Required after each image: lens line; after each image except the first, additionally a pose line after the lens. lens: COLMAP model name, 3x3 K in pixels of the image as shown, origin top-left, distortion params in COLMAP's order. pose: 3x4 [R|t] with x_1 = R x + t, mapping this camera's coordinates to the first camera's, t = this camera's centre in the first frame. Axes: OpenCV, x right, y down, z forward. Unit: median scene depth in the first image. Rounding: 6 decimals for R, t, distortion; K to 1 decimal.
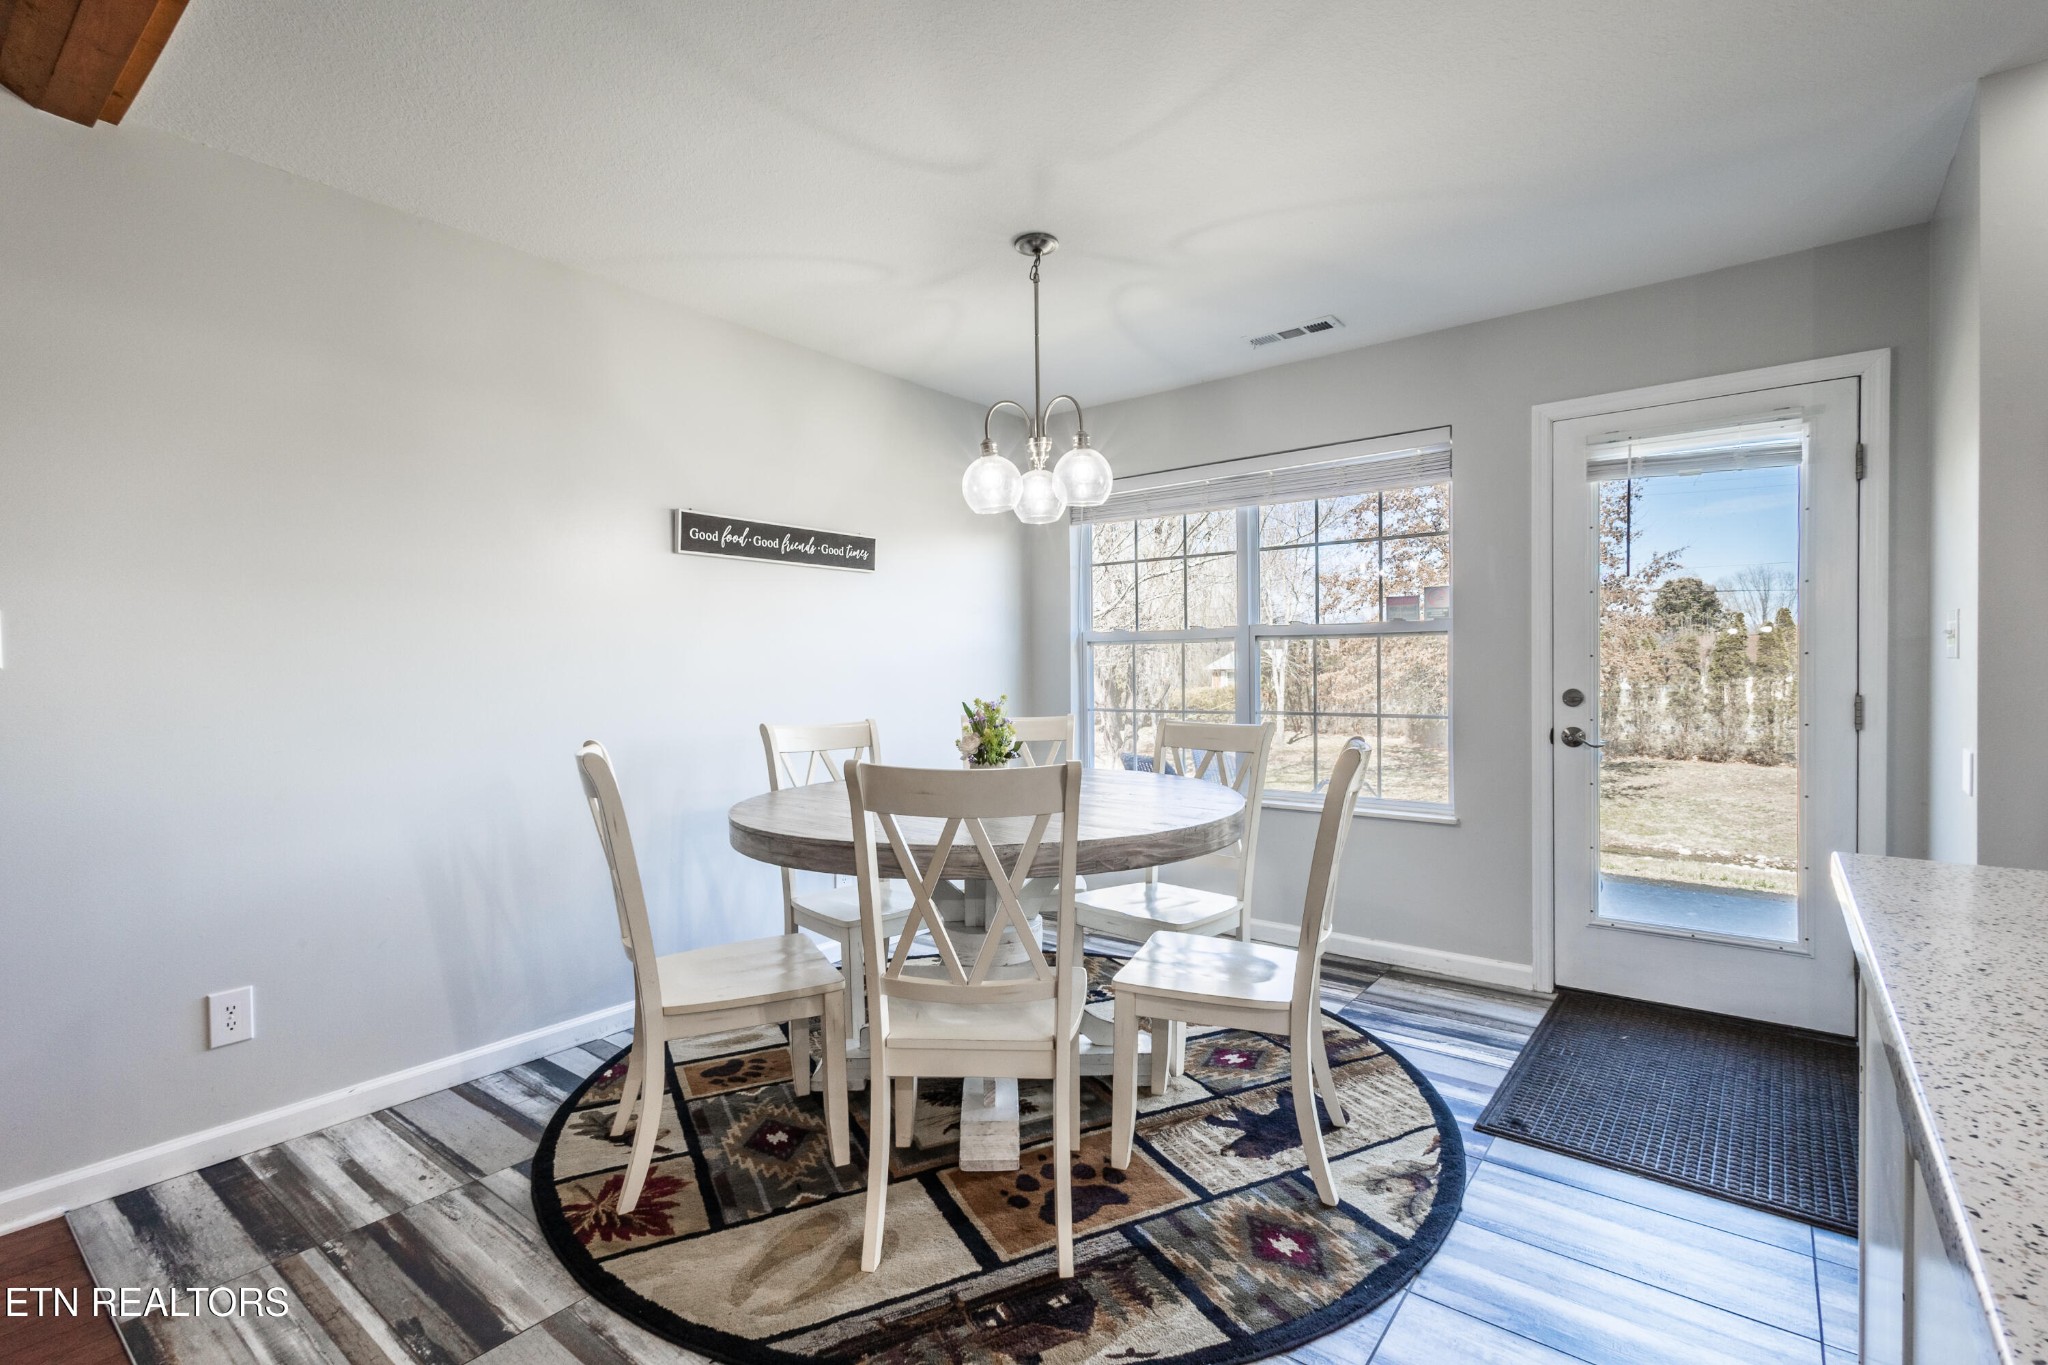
lens RADIAL K [[935.8, 0, 1022.0], [0, 935.8, 681.5], [0, 0, 1]] dist [0.007121, -0.000496]
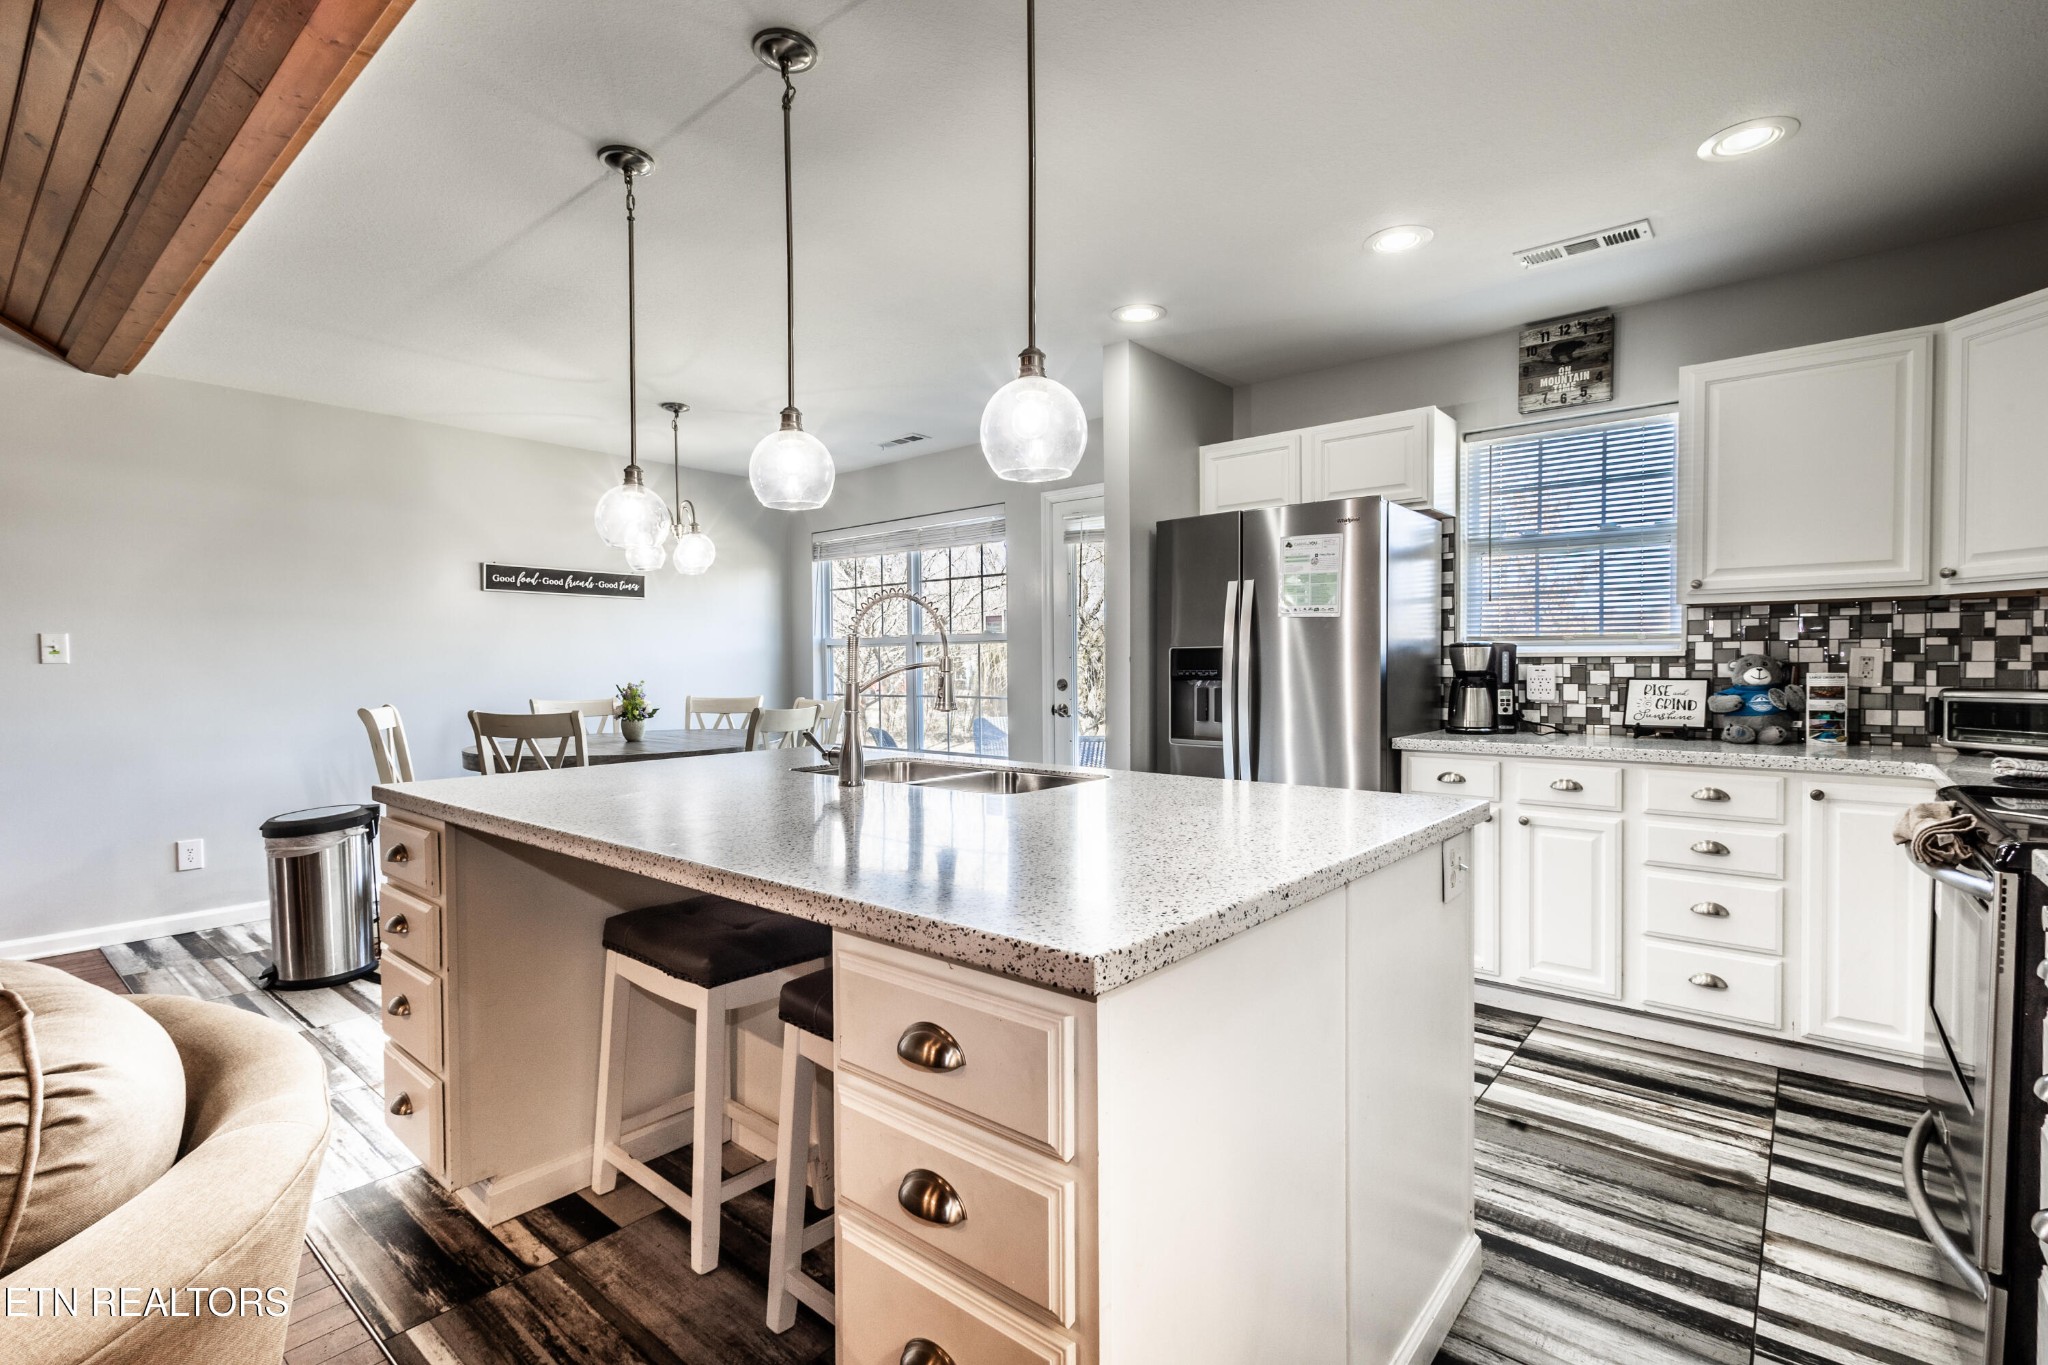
lens RADIAL K [[935.8, 0, 1018.9], [0, 935.8, 680.3], [0, 0, 1]] dist [0.007121, -0.000496]
pose [[0.999266, 0.002967, -0.038183, 0.607514], [-0.002885, 0.999993, 0.002196, 0.007178], [0.038189, -0.002085, 0.999268, -0.554380]]
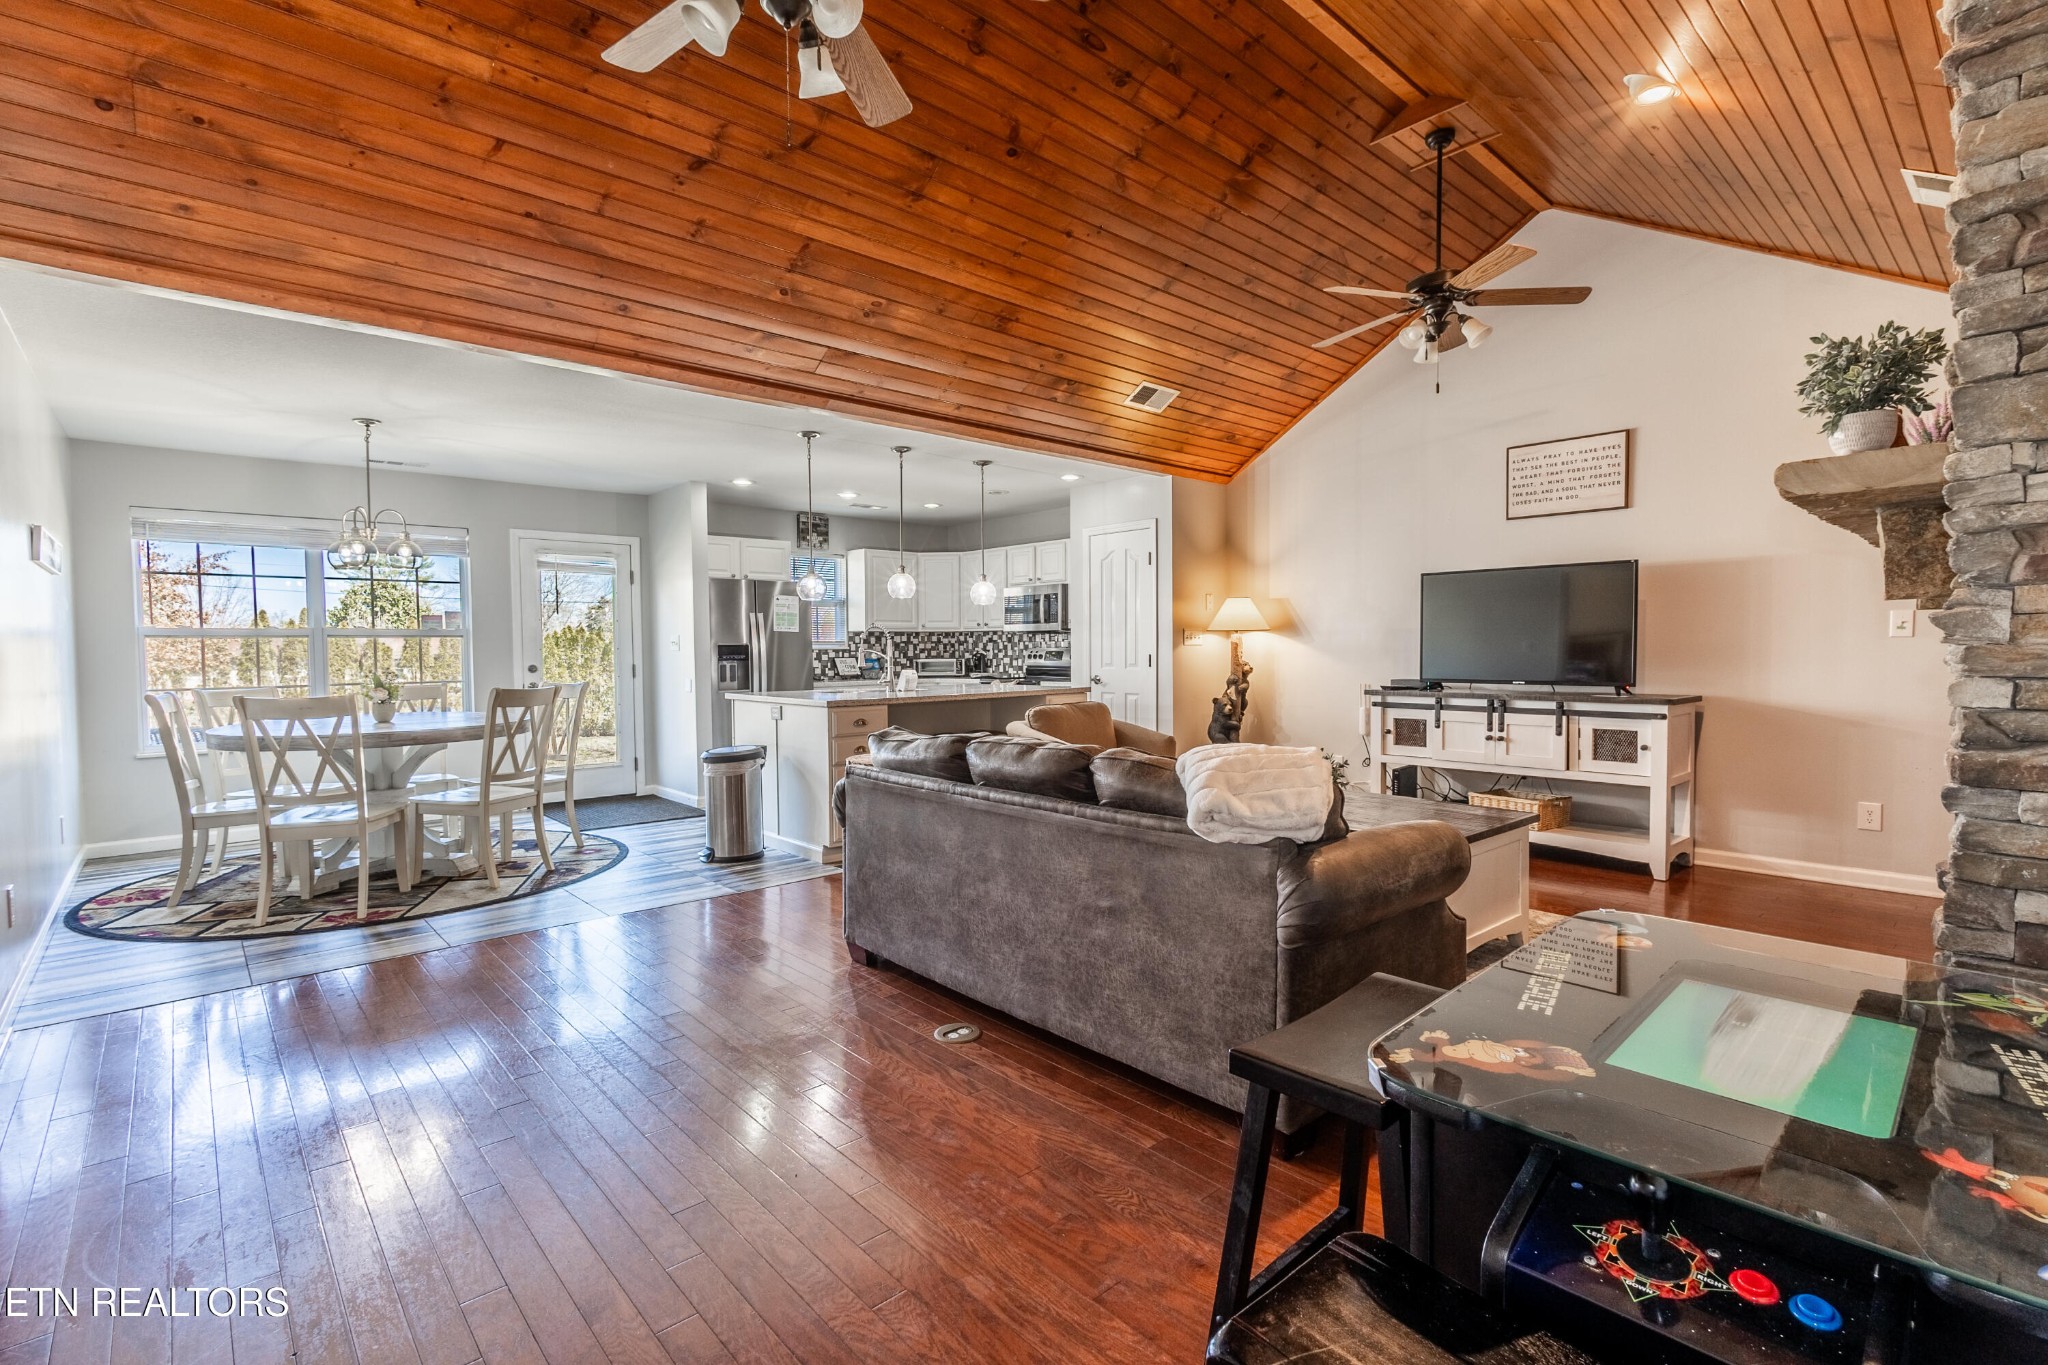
lens RADIAL K [[935.8, 0, 1023.7], [0, 935.8, 683.1], [0, 0, 1]] dist [0.007121, -0.000496]
pose [[0.177083, -0.030513, 0.983723, -1.397221], [0.023905, 0.999358, 0.026695, 0.019864], [-0.983906, 0.018789, 0.177699, -0.510688]]
